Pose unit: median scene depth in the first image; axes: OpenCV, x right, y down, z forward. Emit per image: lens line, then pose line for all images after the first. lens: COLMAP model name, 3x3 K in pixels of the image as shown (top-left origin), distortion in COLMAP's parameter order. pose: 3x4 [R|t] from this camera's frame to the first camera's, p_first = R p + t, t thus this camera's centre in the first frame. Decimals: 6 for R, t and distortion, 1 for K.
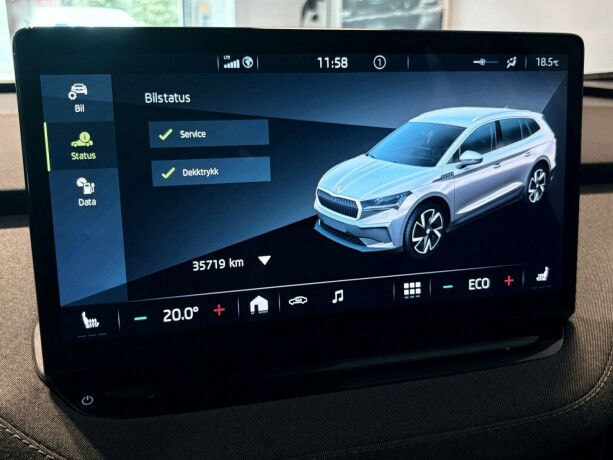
lens RADIAL K [[625.2, 0, 304.1], [0, 625.2, 232.7], [0, 0, 1]] dist [-0.011075, 0.022611]
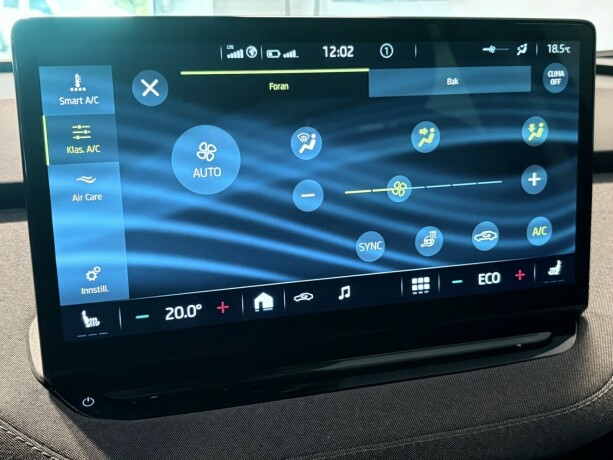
lens RADIAL K [[704.2, 0, 306.5], [0, 704.2, 230.0], [0, 0, 1]] dist [0.018841, -0.045263]
pose [[0.999720, -0.006493, 0.022751, -0.029576], [0.006291, 0.999940, 0.008924, -0.005239], [-0.022807, -0.008778, 0.999701, -0.091936]]
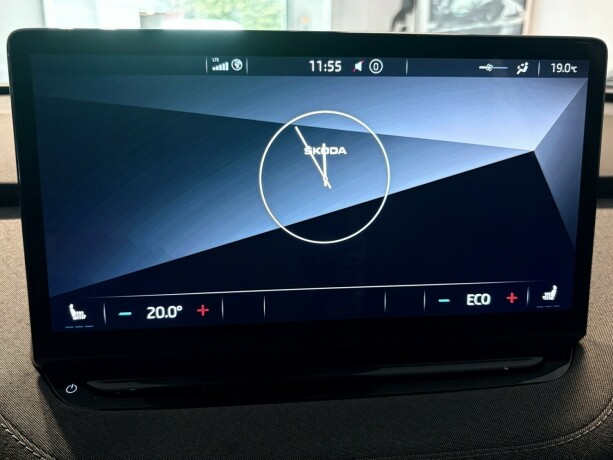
lens RADIAL K [[571.6, 0, 306.7], [0, 571.6, 232.9], [0, 0, 1]] dist [-0.069153, 0.149405]
pose [[0.989061, 0.049344, -0.139009, 0.148579], [-0.047643, 0.998744, 0.015537, -0.023289], [0.139601, -0.008744, 0.990169, 0.109732]]
